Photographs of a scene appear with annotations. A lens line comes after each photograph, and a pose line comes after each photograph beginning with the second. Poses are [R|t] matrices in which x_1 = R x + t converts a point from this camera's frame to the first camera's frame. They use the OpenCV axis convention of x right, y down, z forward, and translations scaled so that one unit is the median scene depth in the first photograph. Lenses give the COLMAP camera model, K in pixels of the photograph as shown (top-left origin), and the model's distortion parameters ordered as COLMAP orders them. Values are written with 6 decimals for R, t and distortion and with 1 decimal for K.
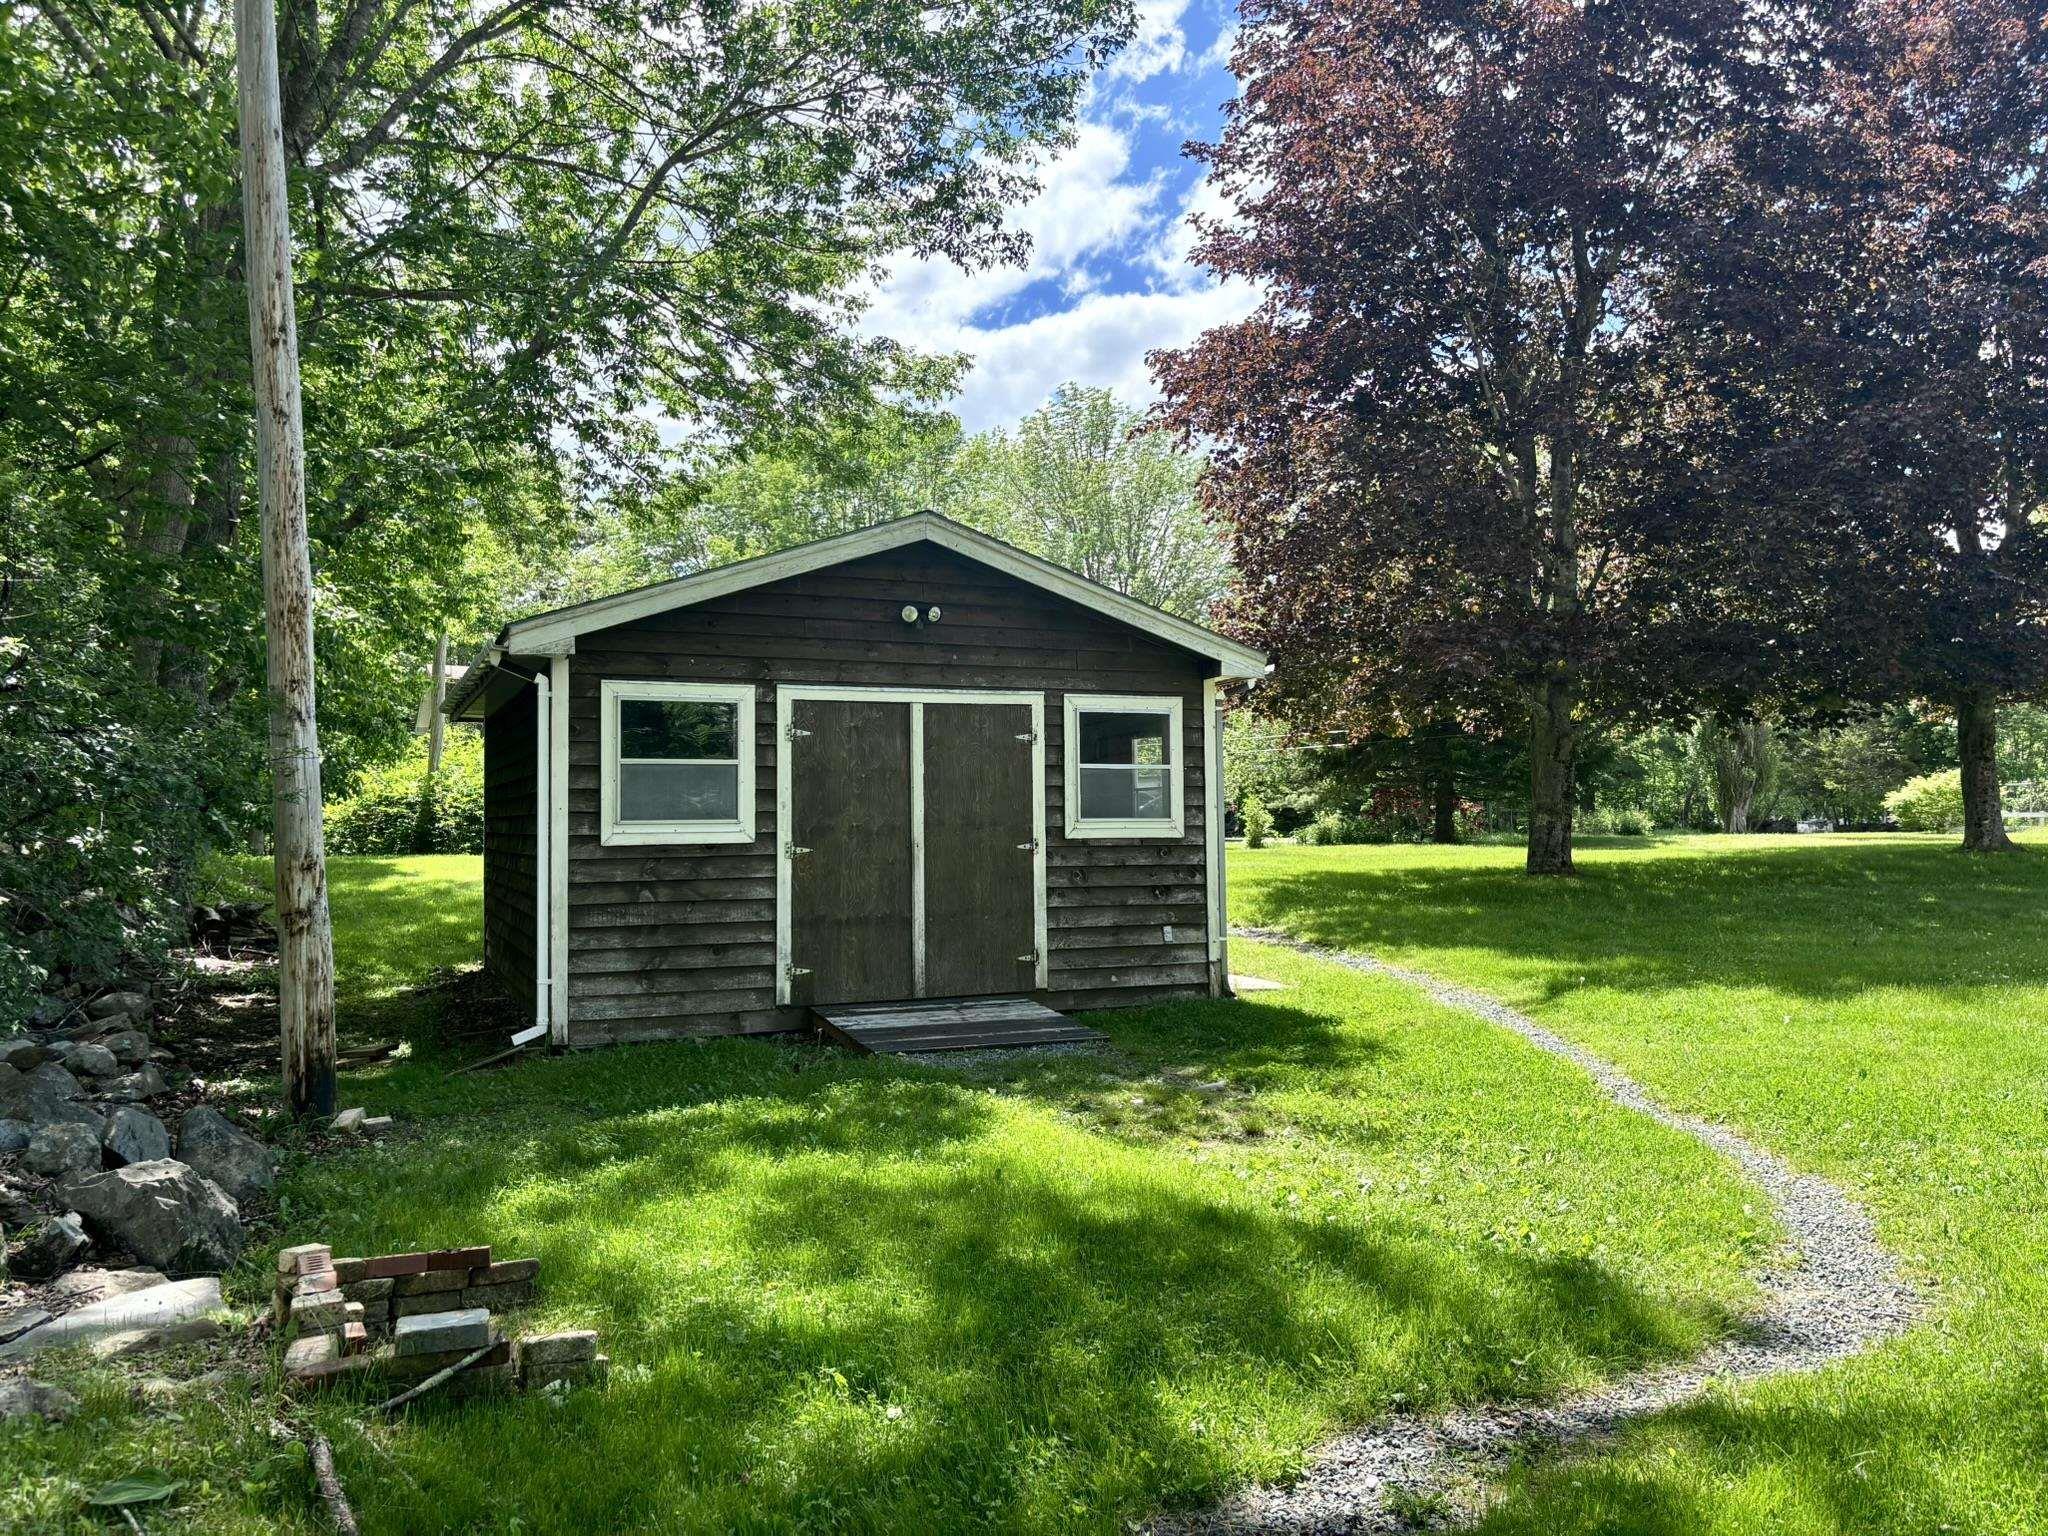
lens RADIAL K [[1448.3, 0, 950.7], [0, 1448.3, 777.2], [0, 0, 1]] dist [0.113156, -0.179457]
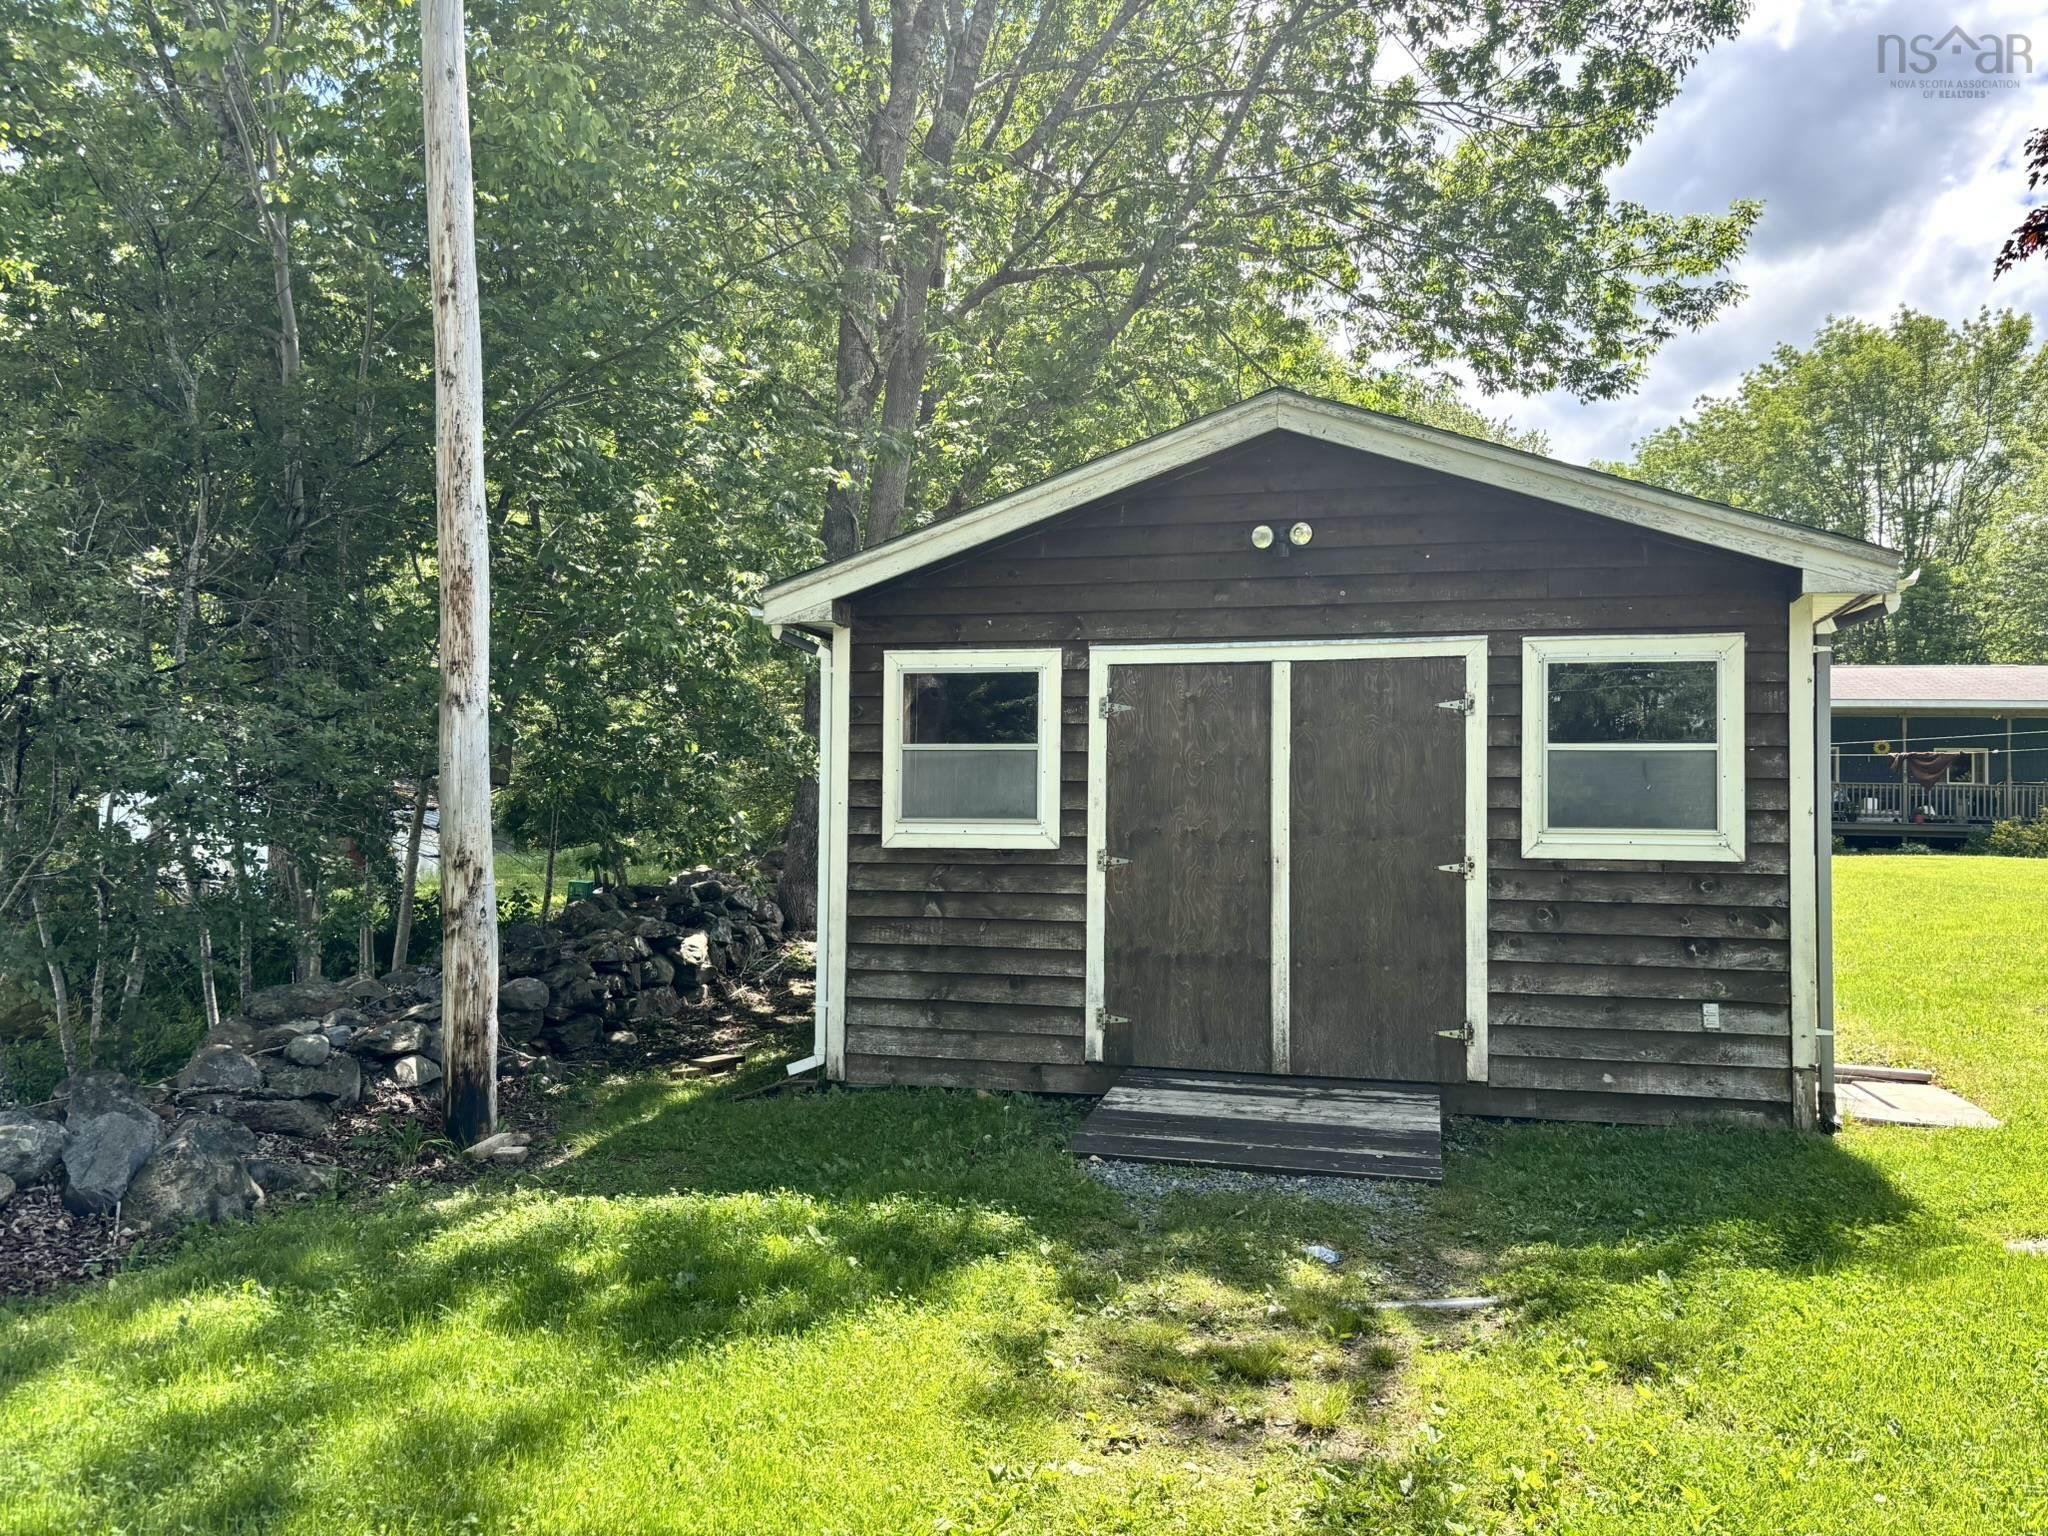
lens RADIAL K [[1448.3, 0, 950.7], [0, 1448.3, 777.2], [0, 0, 1]] dist [0.113156, -0.179457]
pose [[0.822967, 0.001929, -0.568086, 0.256956], [0.002210, 0.999976, 0.006597, 0.000915], [0.568085, -0.006684, 0.822943, 0.320867]]
